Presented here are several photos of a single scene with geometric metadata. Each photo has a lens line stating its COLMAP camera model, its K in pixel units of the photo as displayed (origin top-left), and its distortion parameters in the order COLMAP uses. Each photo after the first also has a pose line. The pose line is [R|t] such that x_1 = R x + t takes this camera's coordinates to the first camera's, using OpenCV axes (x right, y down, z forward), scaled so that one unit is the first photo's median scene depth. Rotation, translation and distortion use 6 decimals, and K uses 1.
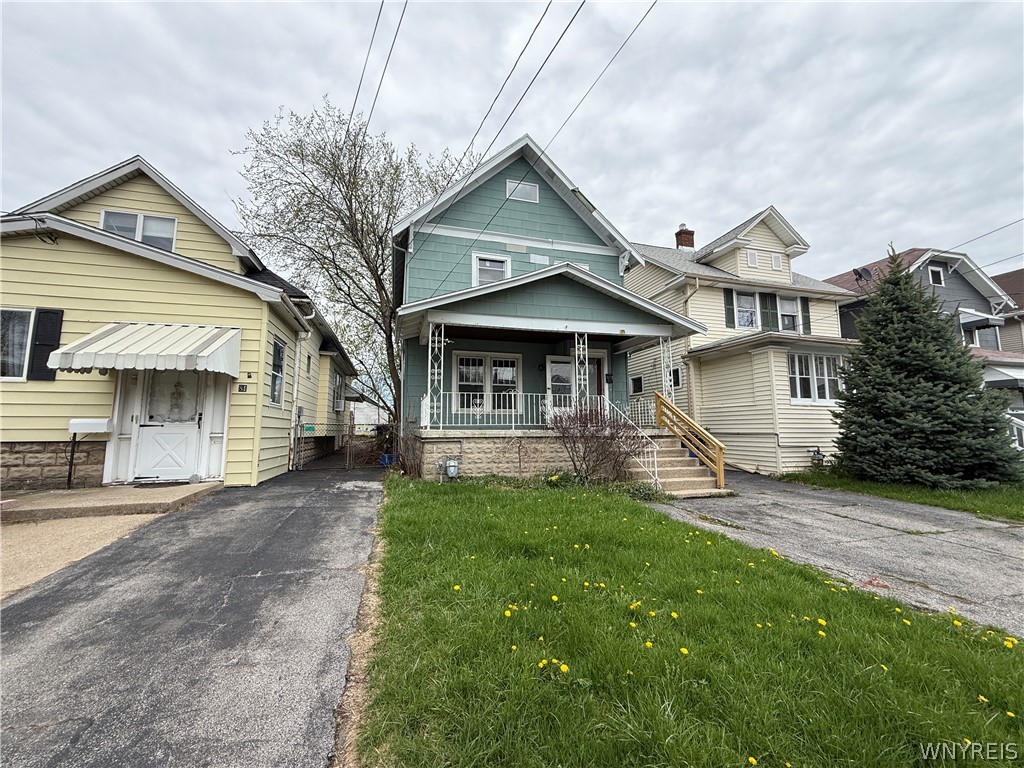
lens RADIAL K [[408.4, 0, 512.0], [0, 408.4, 384.0], [0, 0, 1]] dist [0.000643, -0.000458]
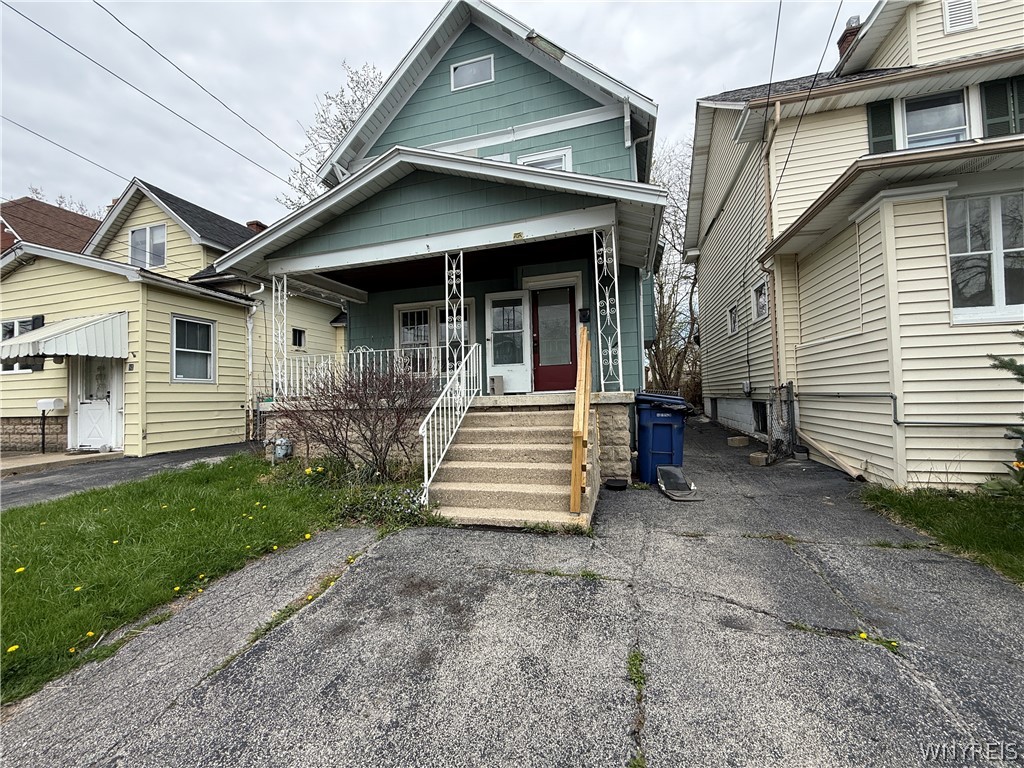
lens RADIAL K [[408.4, 0, 512.0], [0, 408.4, 384.0], [0, 0, 1]] dist [0.000643, -0.000458]
pose [[0.849358, -0.035931, -0.526592, 0.533748], [0.084396, 0.994089, 0.068295, 0.046022], [0.521026, -0.102450, 0.847370, 0.422366]]
